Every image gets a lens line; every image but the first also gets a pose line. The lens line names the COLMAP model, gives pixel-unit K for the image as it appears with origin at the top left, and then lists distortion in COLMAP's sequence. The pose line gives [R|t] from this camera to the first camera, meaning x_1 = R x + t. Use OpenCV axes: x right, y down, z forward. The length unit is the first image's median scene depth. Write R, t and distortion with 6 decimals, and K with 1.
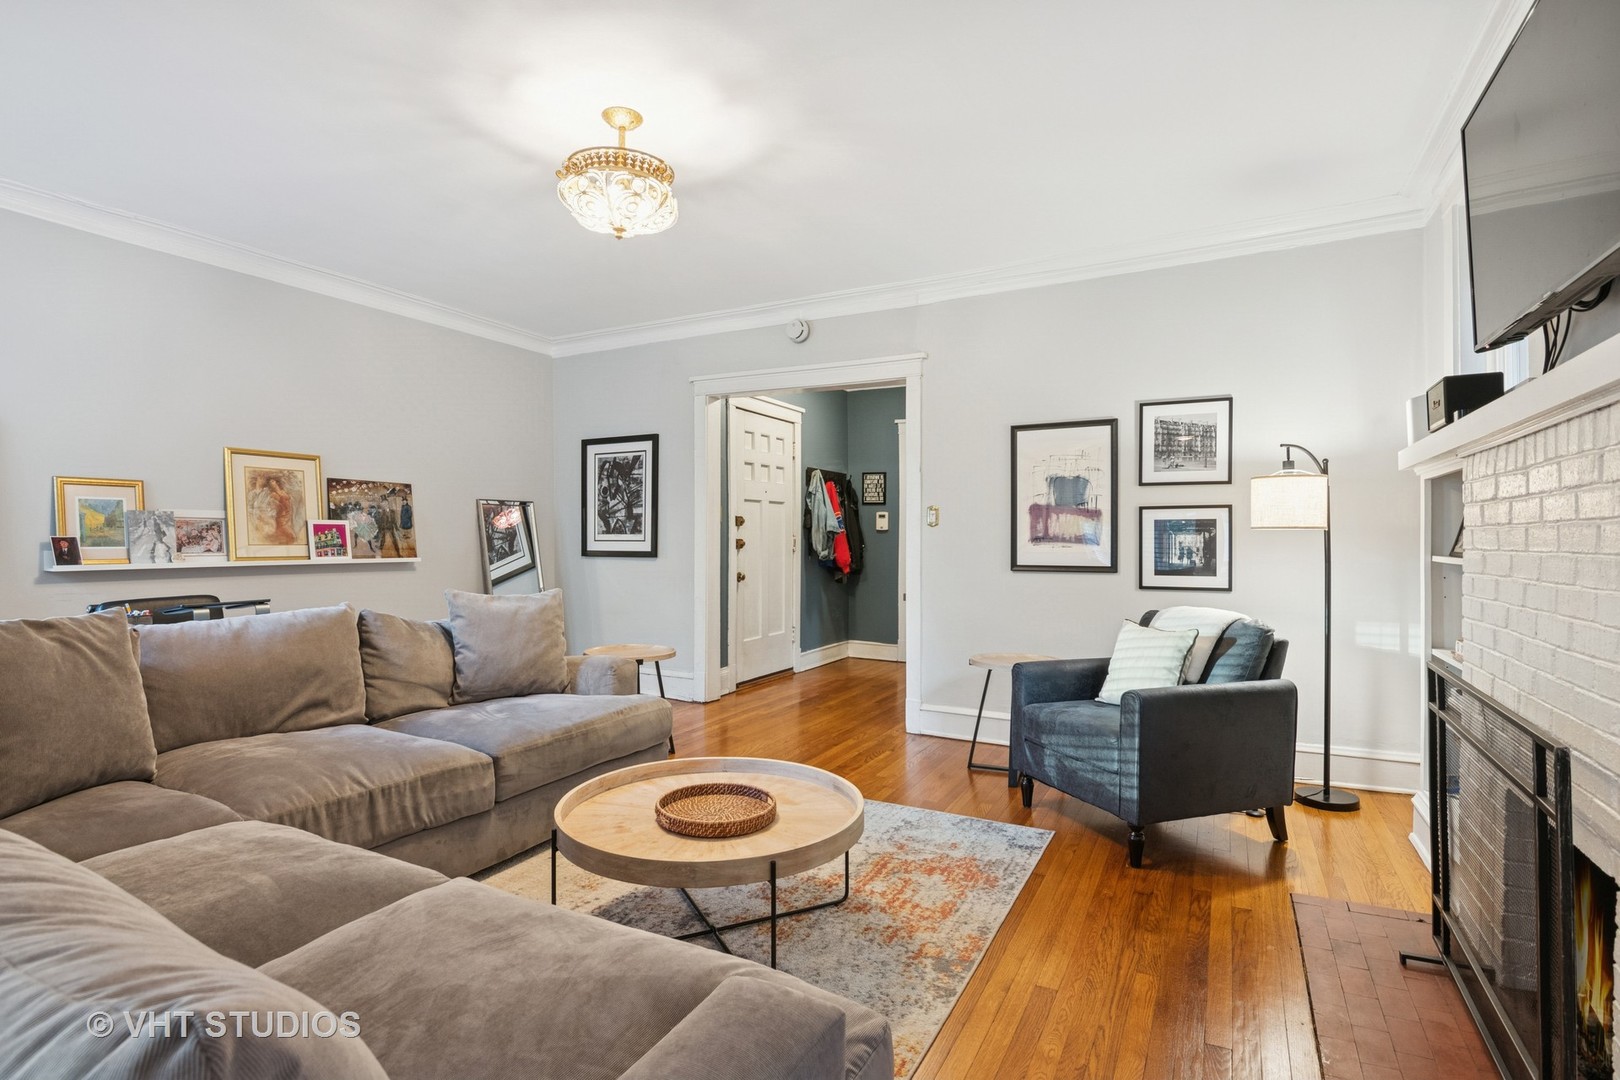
lens RADIAL K [[795.0, 0, 810.1], [0, 795.0, 531.4], [0, 0, 1]] dist [0.000697, -0.018012]
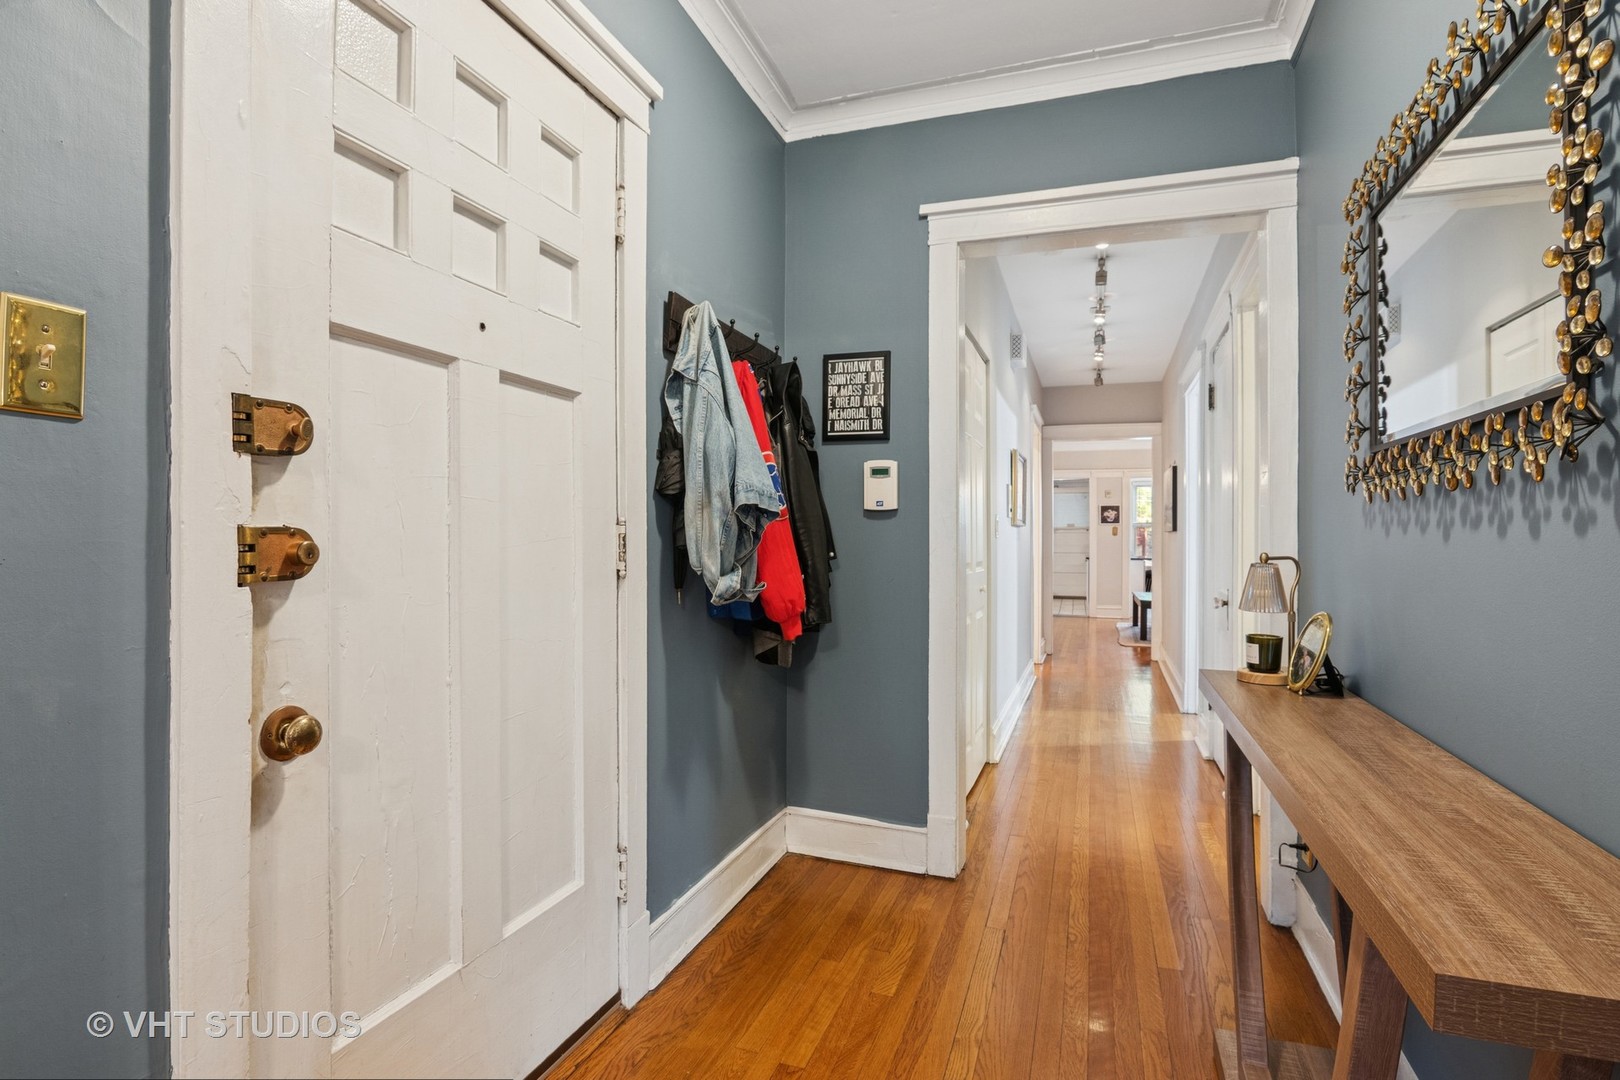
lens RADIAL K [[803.3, 0, 813.5], [0, 803.3, 542.6], [0, 0, 1]] dist [-0.017914, -0.000356]
pose [[0.988054, -0.002840, 0.154081, 0.003453], [0.000430, 0.999877, 0.015674, 0.008235], [-0.154107, -0.015420, 0.987934, 0.682398]]
